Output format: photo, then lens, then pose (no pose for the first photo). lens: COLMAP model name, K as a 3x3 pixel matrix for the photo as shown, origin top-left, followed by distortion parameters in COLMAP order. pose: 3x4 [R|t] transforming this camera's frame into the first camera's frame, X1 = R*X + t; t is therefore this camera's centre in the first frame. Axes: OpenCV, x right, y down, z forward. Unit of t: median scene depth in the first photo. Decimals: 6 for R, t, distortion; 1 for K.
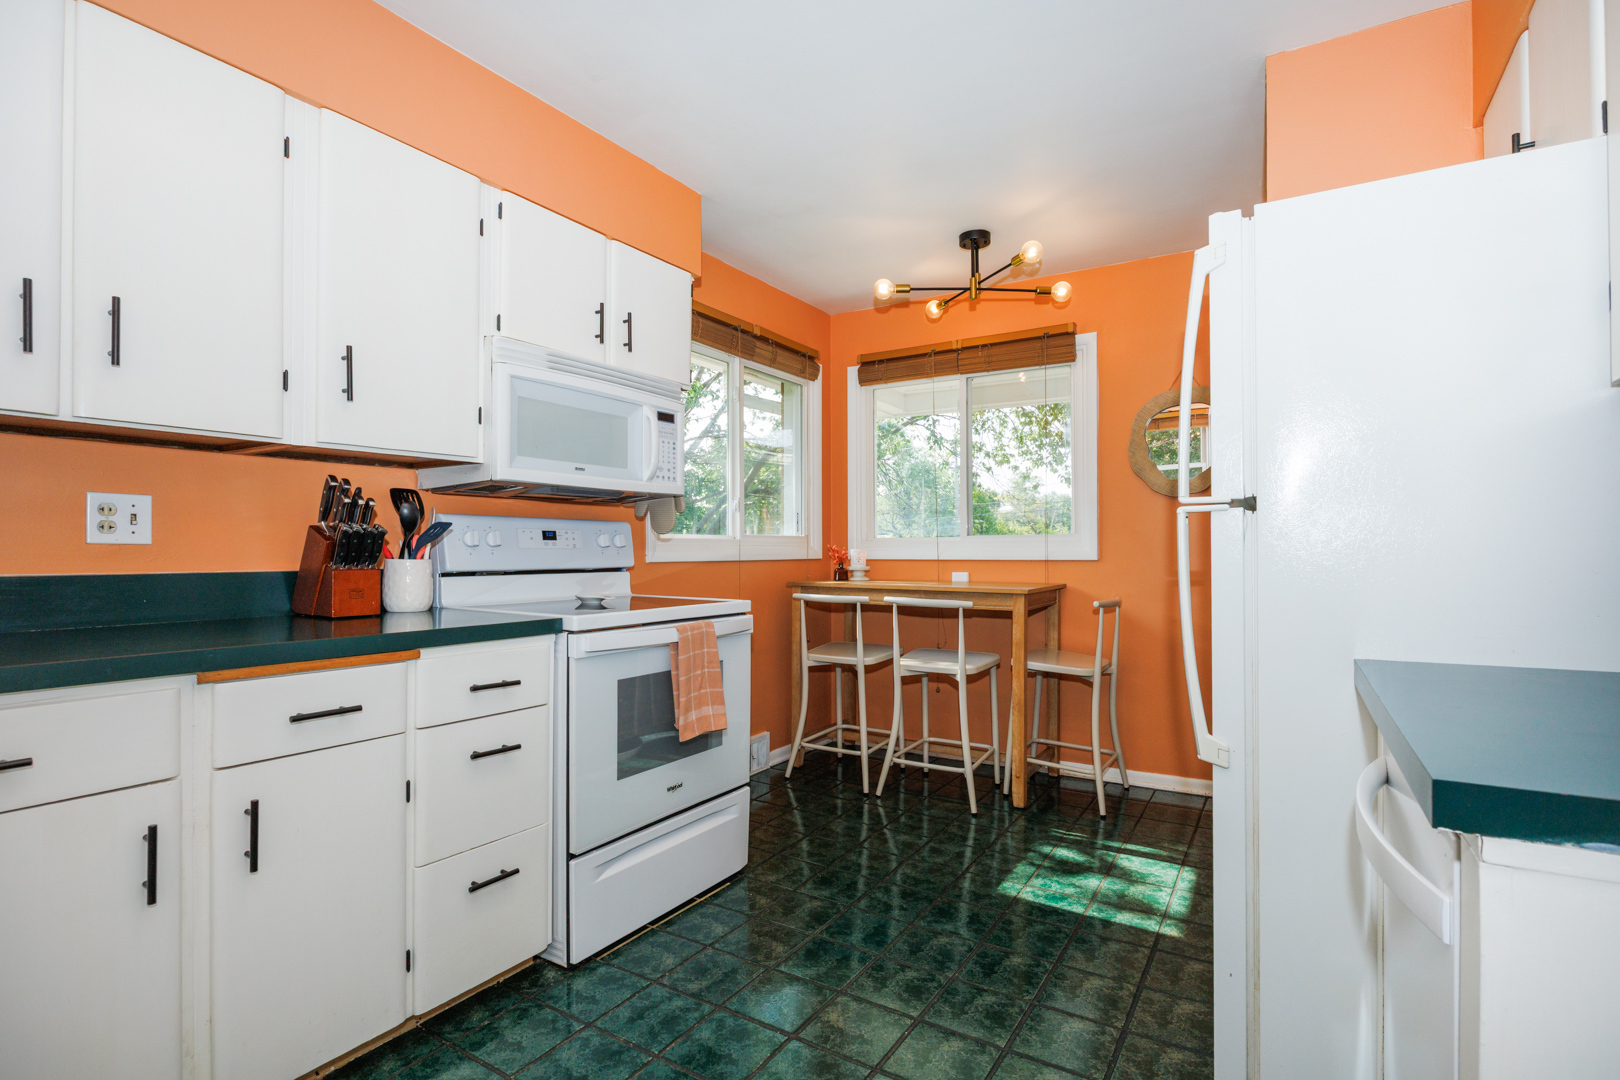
lens RADIAL K [[787.8, 0, 813.6], [0, 787.8, 546.4], [0, 0, 1]] dist [-0.013406, 0.000185]
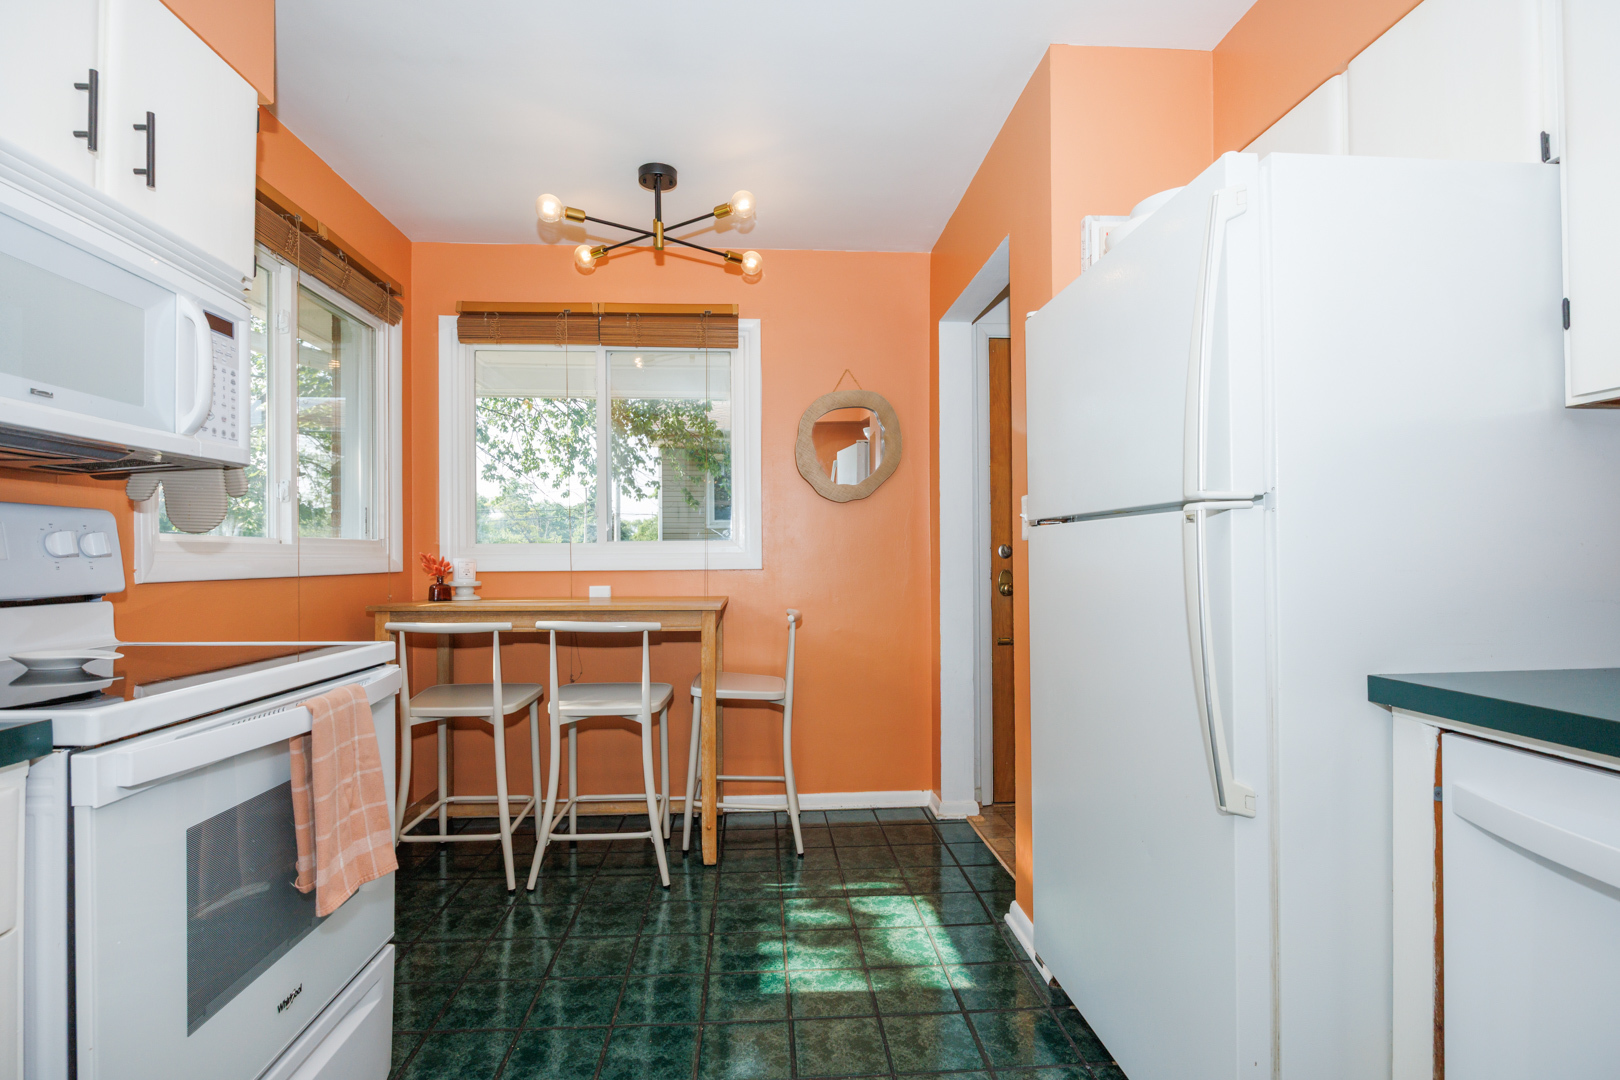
lens RADIAL K [[787.7, 0, 805.1], [0, 787.7, 551.9], [0, 0, 1]] dist [-0.008032, -0.000603]
pose [[0.813155, -0.000233, 0.582046, -0.178279], [0.002678, 0.999991, -0.003341, 0.001066], [-0.582040, 0.004275, 0.813149, 0.312239]]
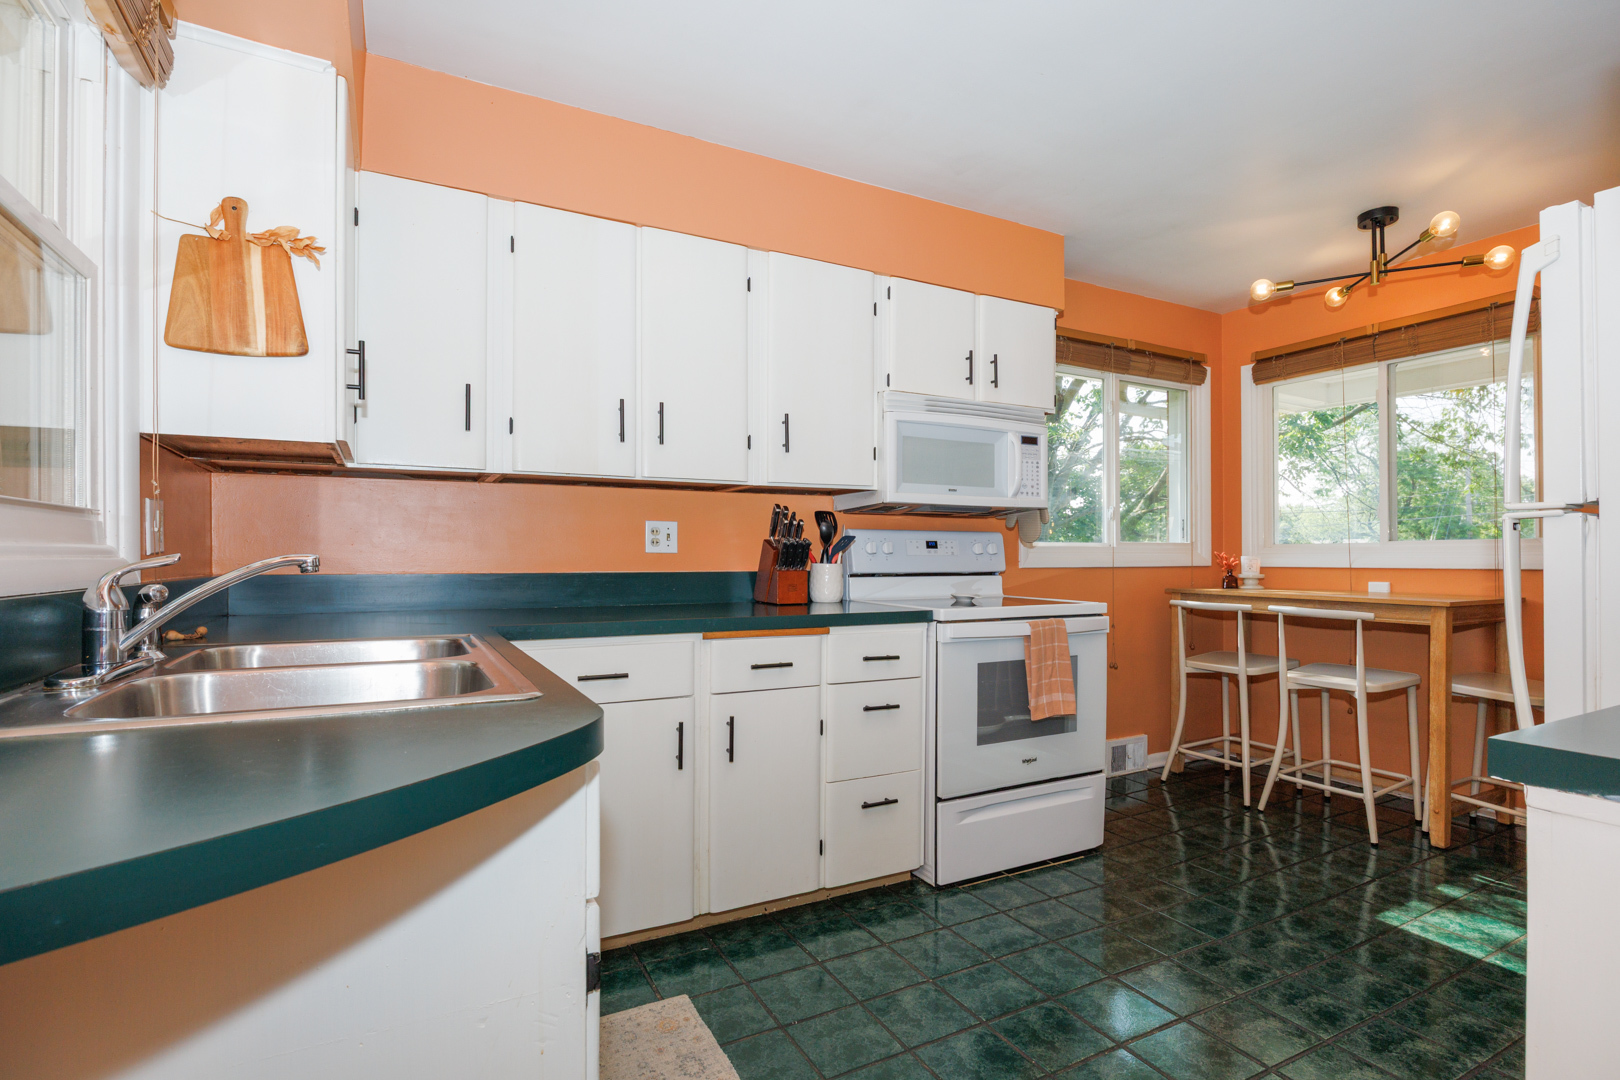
lens RADIAL K [[787.7, 0, 805.1], [0, 787.7, 551.9], [0, 0, 1]] dist [-0.008032, -0.000603]
pose [[0.863234, -0.001920, -0.504800, 0.110237], [0.001136, 0.999998, -0.001862, -0.000863], [0.504802, 0.001034, 0.863234, -0.152441]]
